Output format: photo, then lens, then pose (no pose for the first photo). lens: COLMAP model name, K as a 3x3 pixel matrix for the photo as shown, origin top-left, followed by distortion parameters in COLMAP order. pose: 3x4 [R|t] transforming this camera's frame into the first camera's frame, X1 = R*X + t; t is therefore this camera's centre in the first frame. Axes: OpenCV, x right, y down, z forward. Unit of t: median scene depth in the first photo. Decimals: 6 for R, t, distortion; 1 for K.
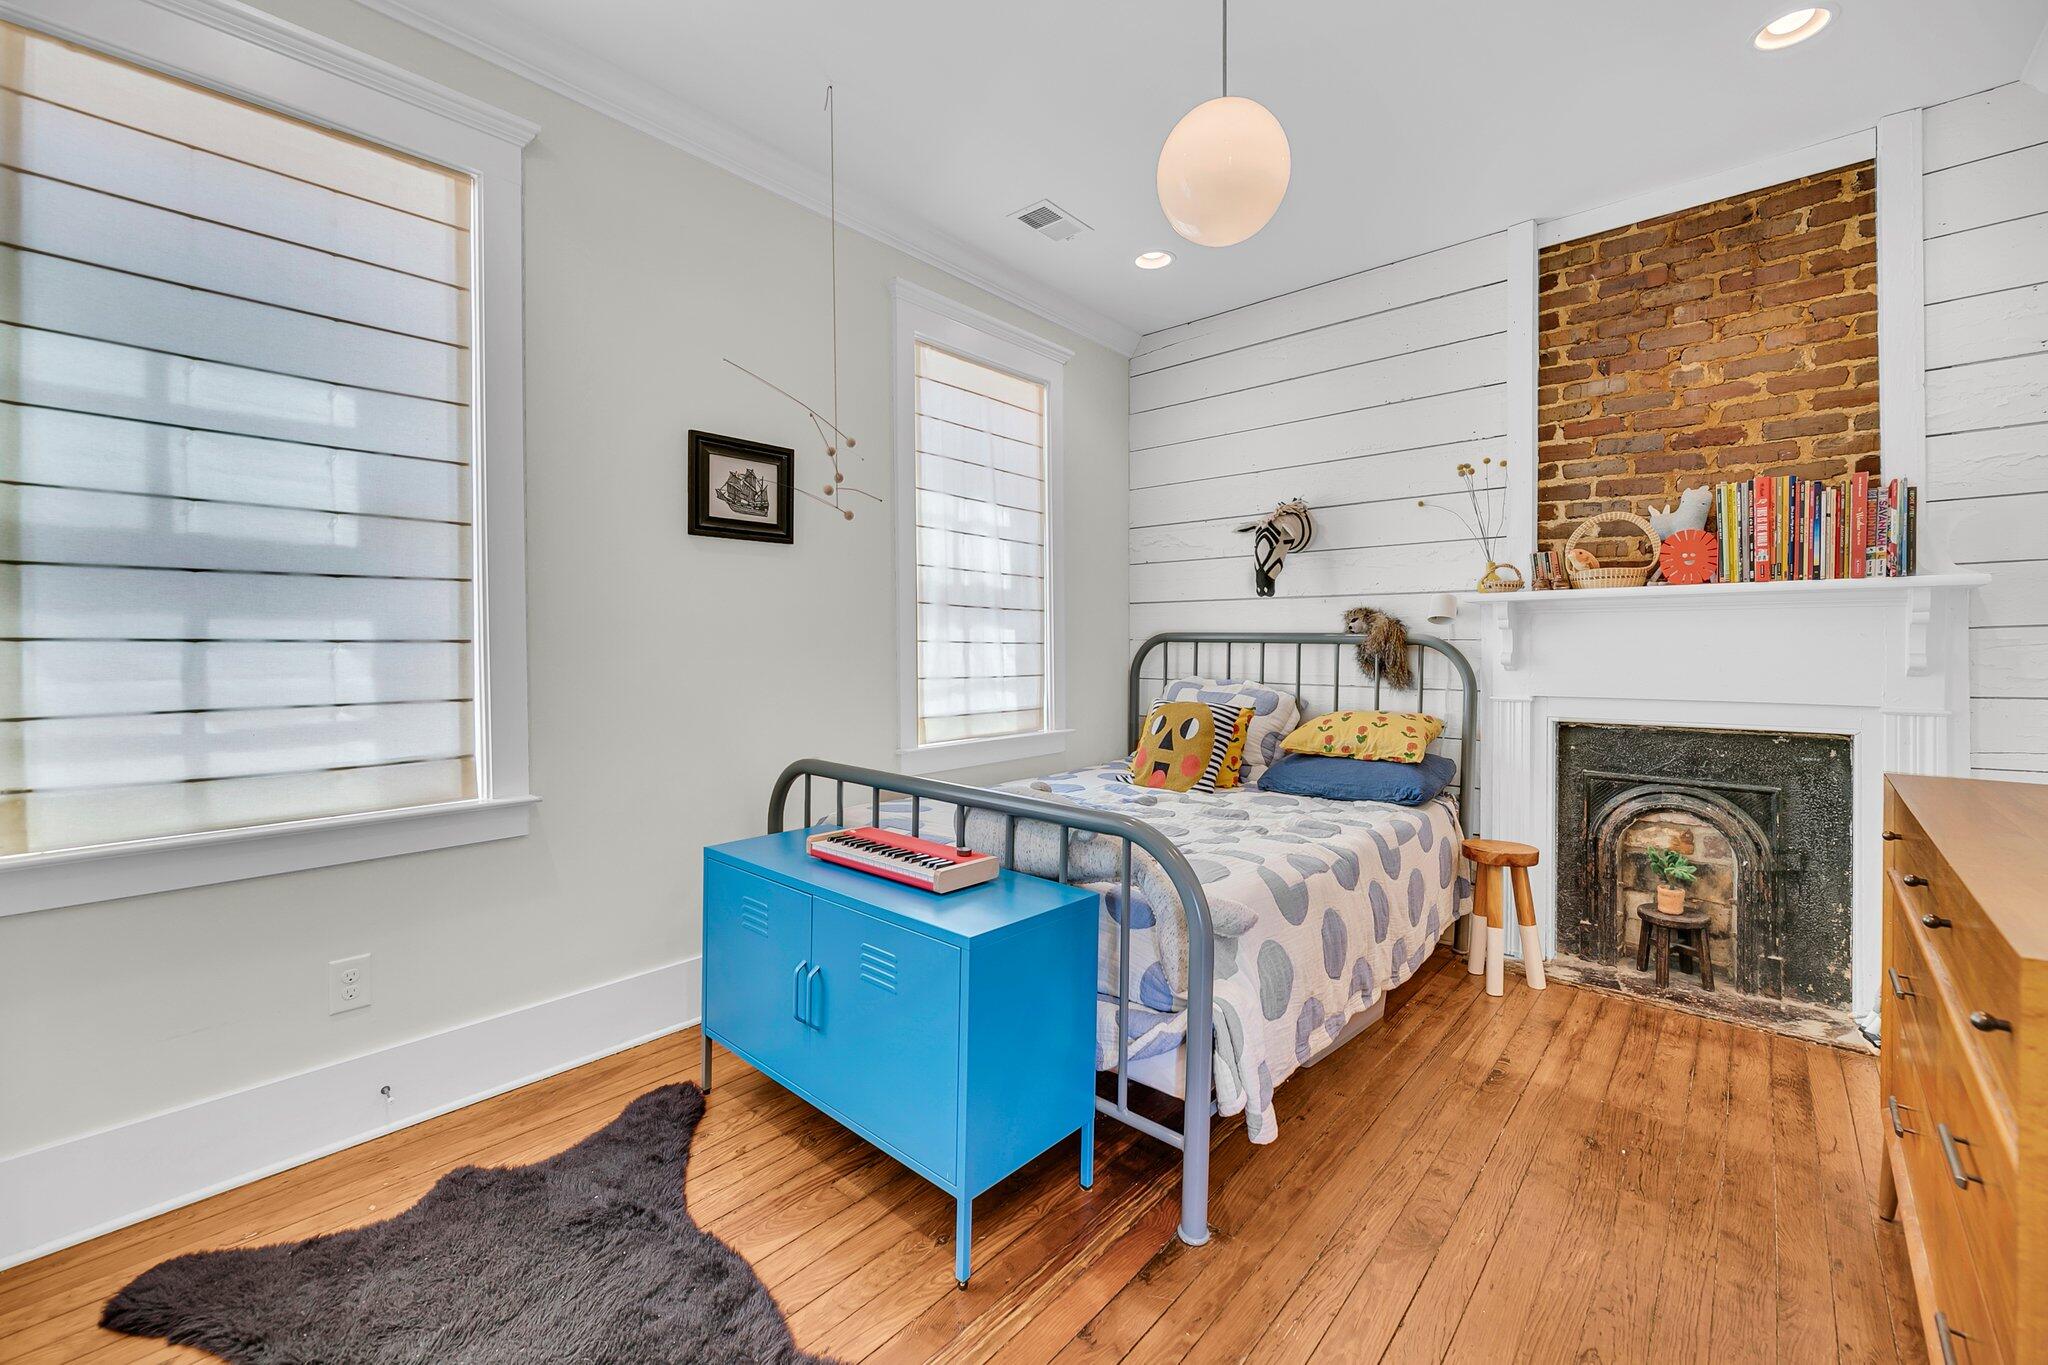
lens RADIAL K [[841.5, 0, 1023.3], [0, 841.5, 666.0], [0, 0, 1]] dist [-0.000138, 0.000017]
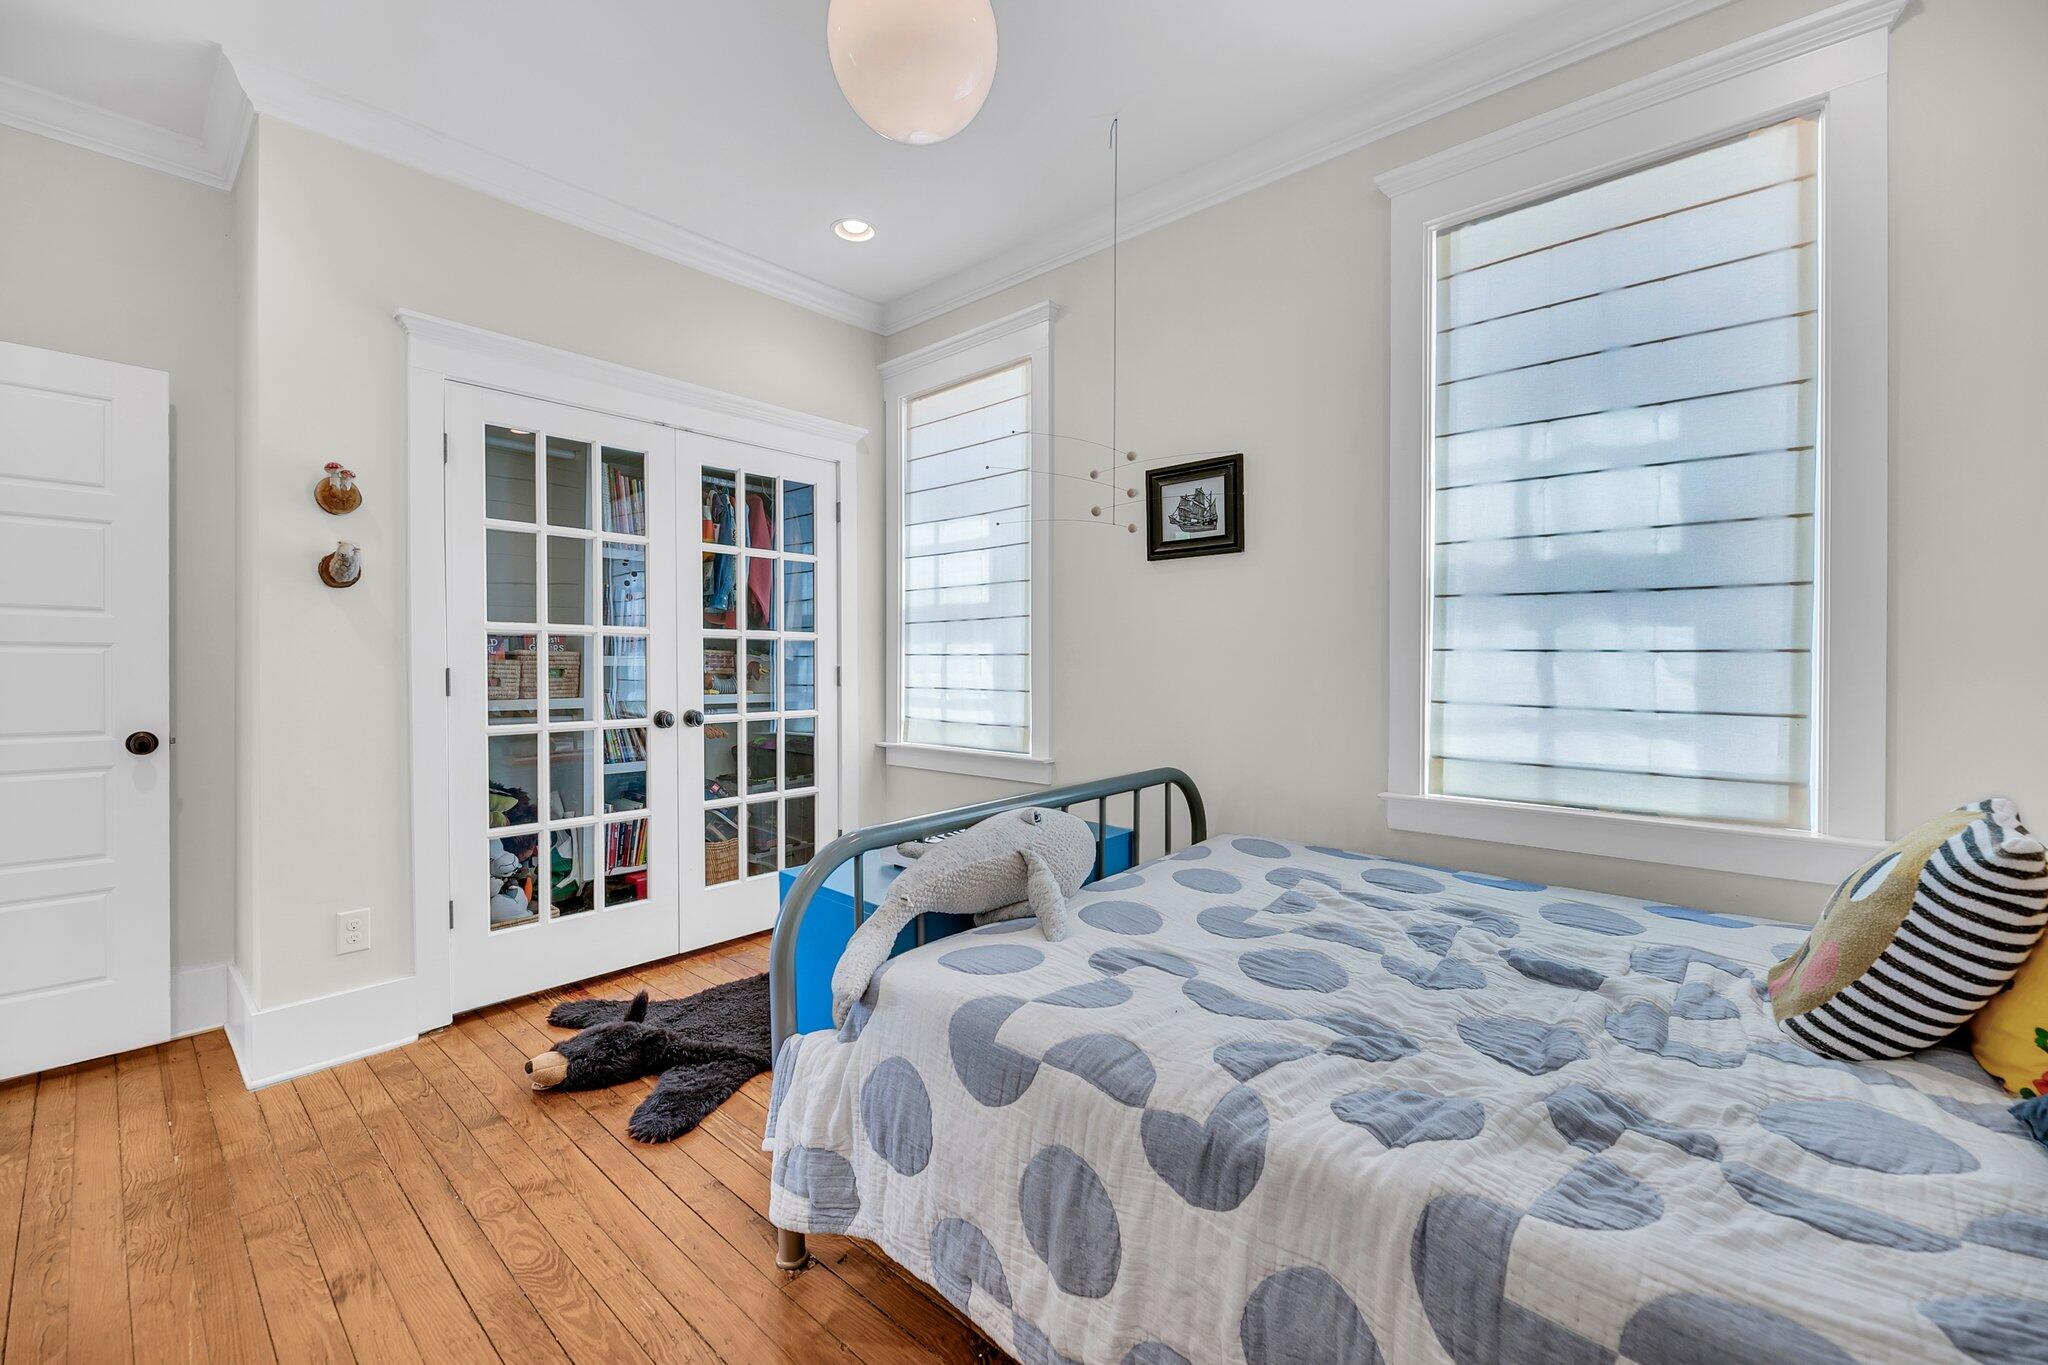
lens RADIAL K [[812.3, 0, 1024.3], [0, 812.3, 714.2], [0, 0, 1]] dist [-0.028505, 0.000041]
pose [[0.006267, 0.072097, -0.997378, 0.682751], [-0.019974, 0.997208, 0.071959, -0.021408], [0.999781, 0.019470, 0.007690, 0.766630]]
